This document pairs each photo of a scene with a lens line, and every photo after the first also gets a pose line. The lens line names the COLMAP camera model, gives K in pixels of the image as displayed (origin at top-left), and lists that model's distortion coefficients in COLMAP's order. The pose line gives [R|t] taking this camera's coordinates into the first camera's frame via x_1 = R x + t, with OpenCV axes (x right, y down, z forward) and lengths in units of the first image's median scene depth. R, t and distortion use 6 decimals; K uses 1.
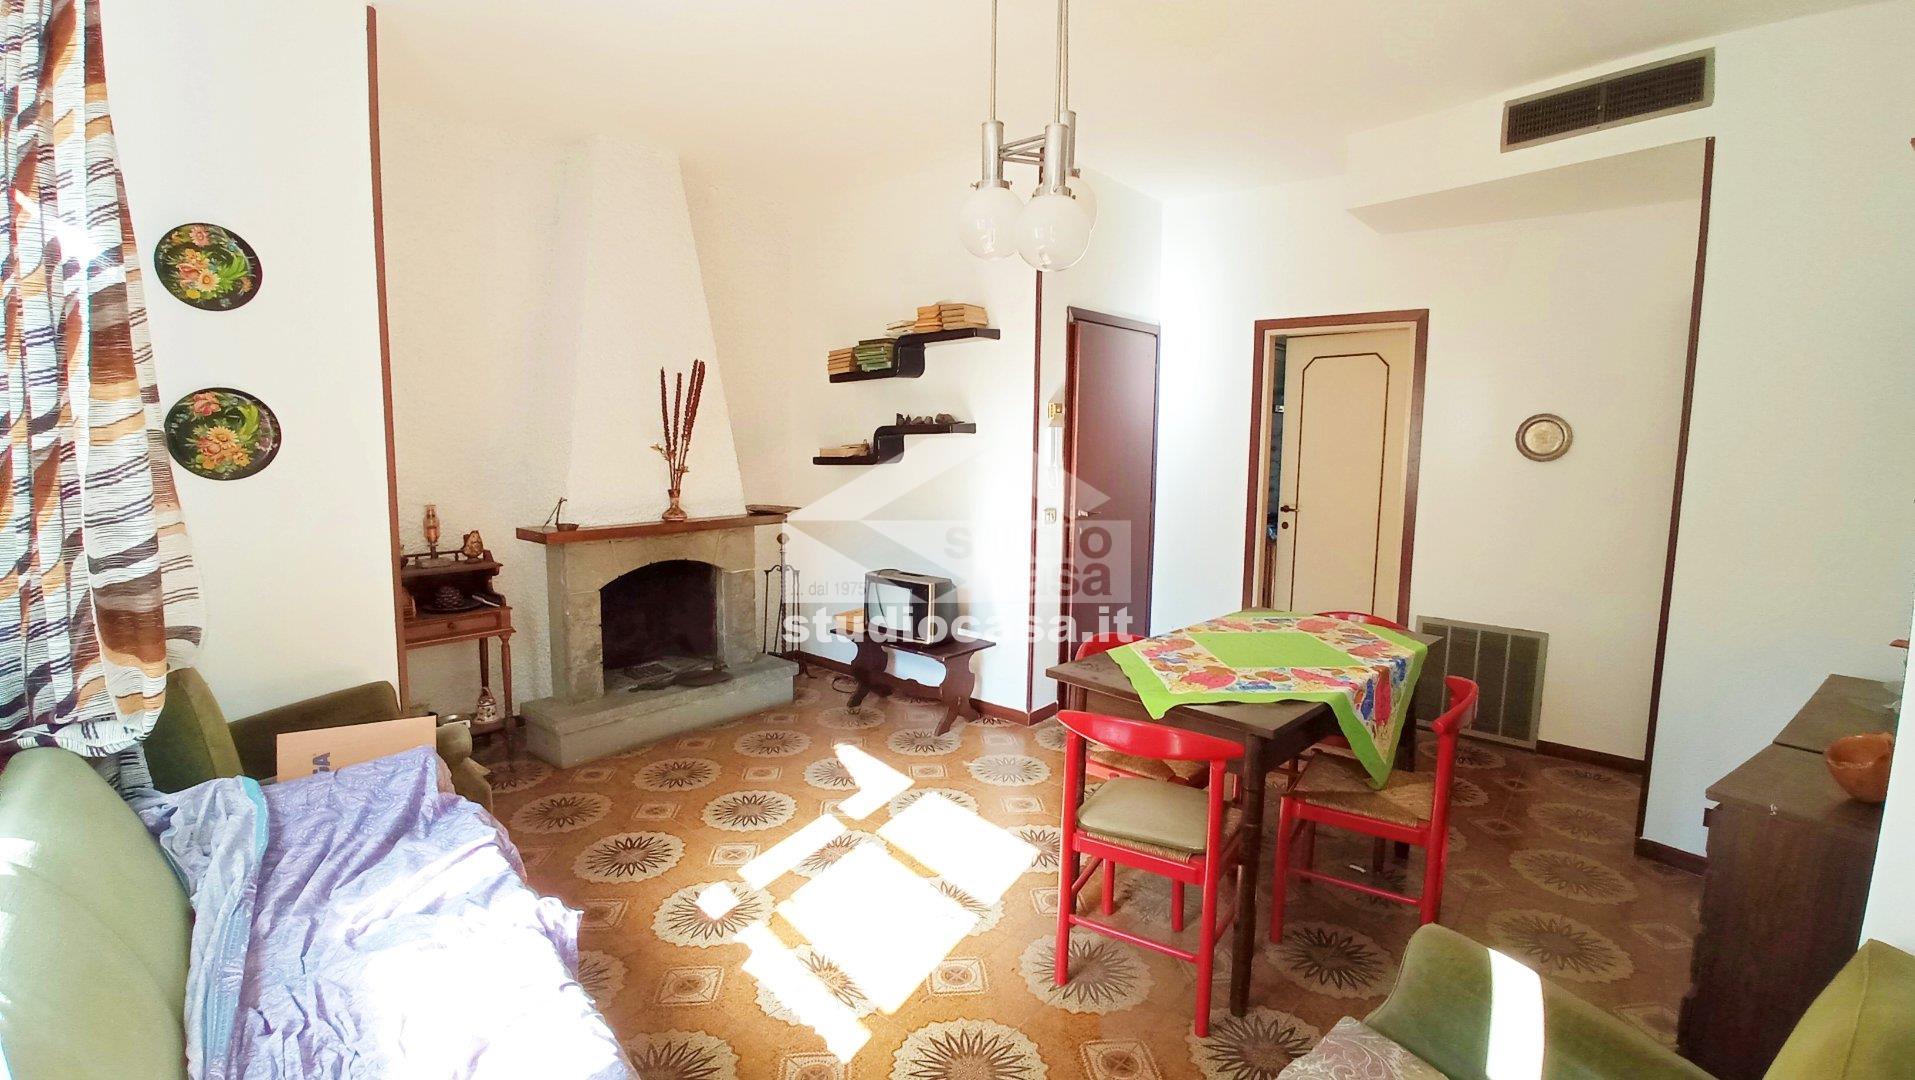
lens RADIAL K [[865.6, 0, 959.0], [0, 865.6, 530.3], [0, 0, 1]] dist [-0.042577, 0.017858]
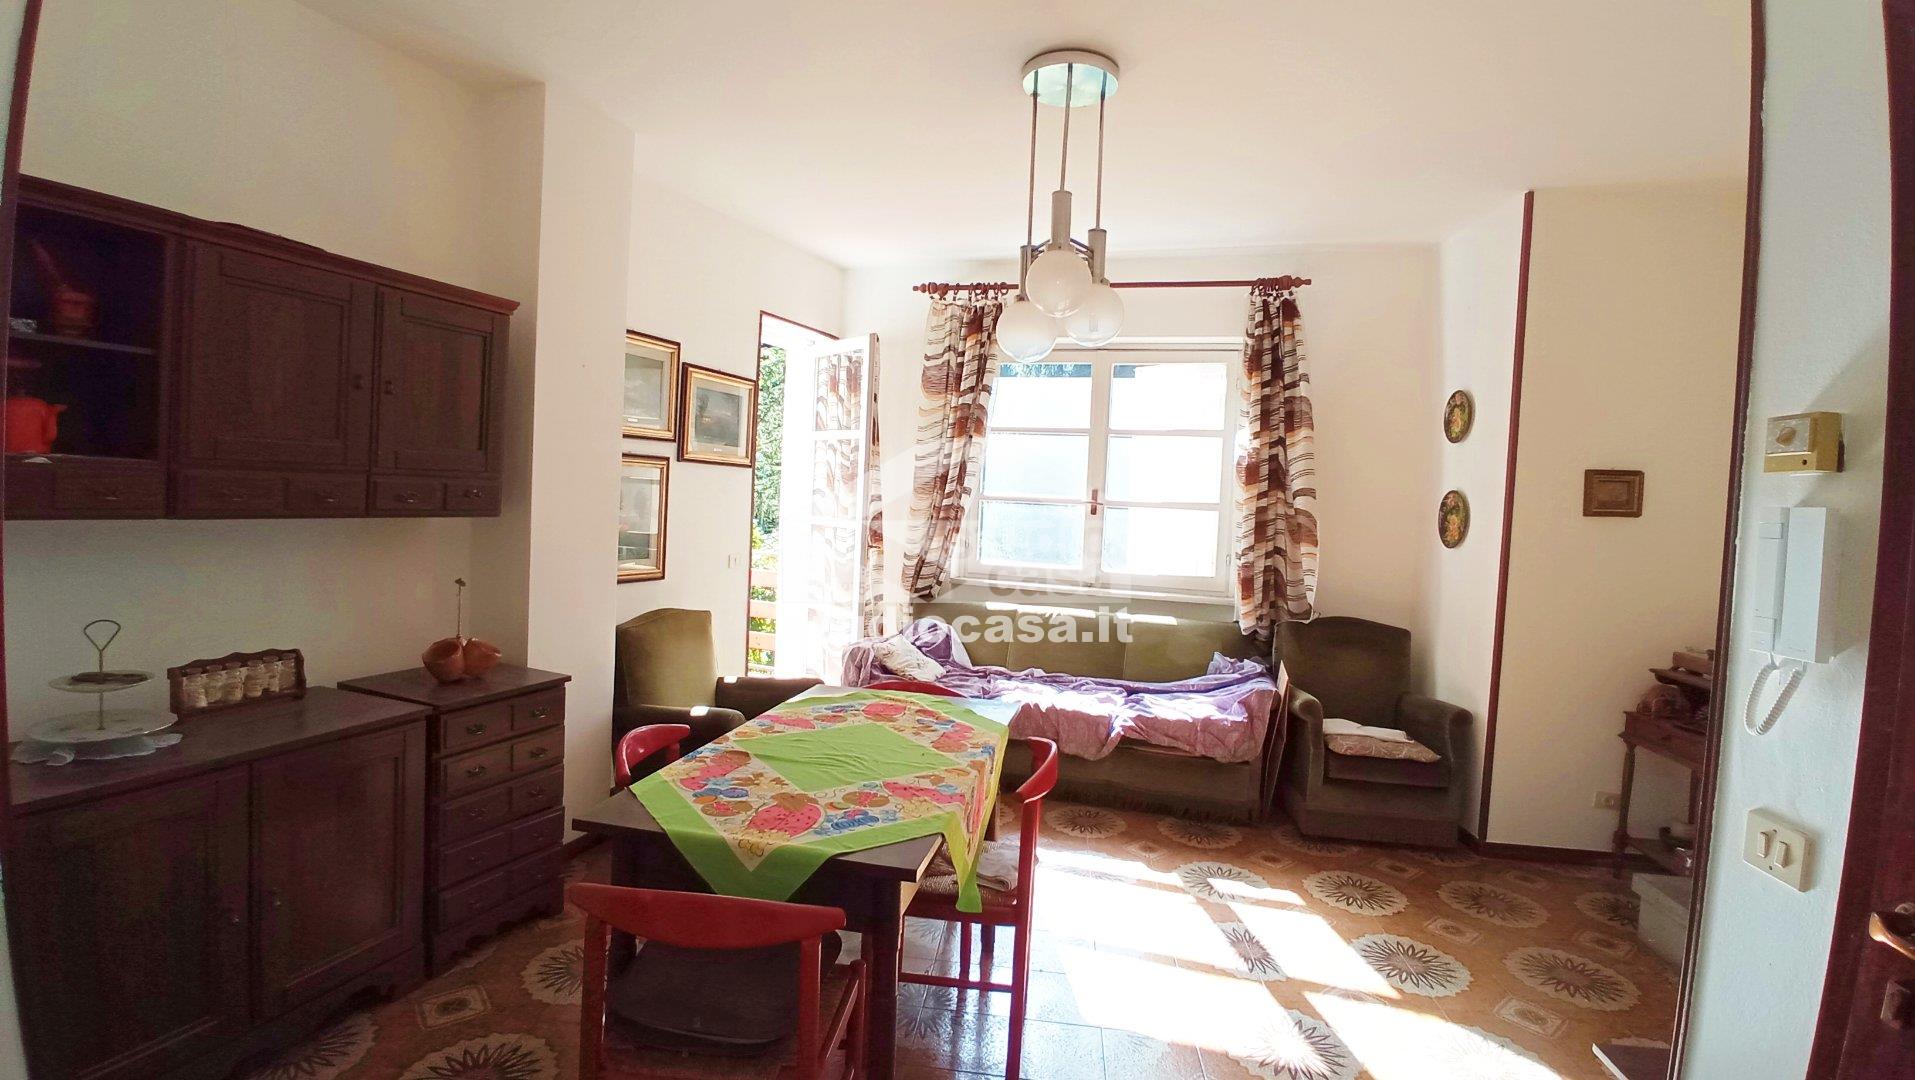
lens RADIAL K [[869.7, 0, 961.3], [0, 869.7, 534.1], [0, 0, 1]] dist [-0.048336, 0.017526]
pose [[-0.833510, -0.020512, -0.552124, 0.756585], [-0.116403, 0.983400, 0.139193, -0.197120], [0.540103, 0.180288, -0.822061, 1.773537]]
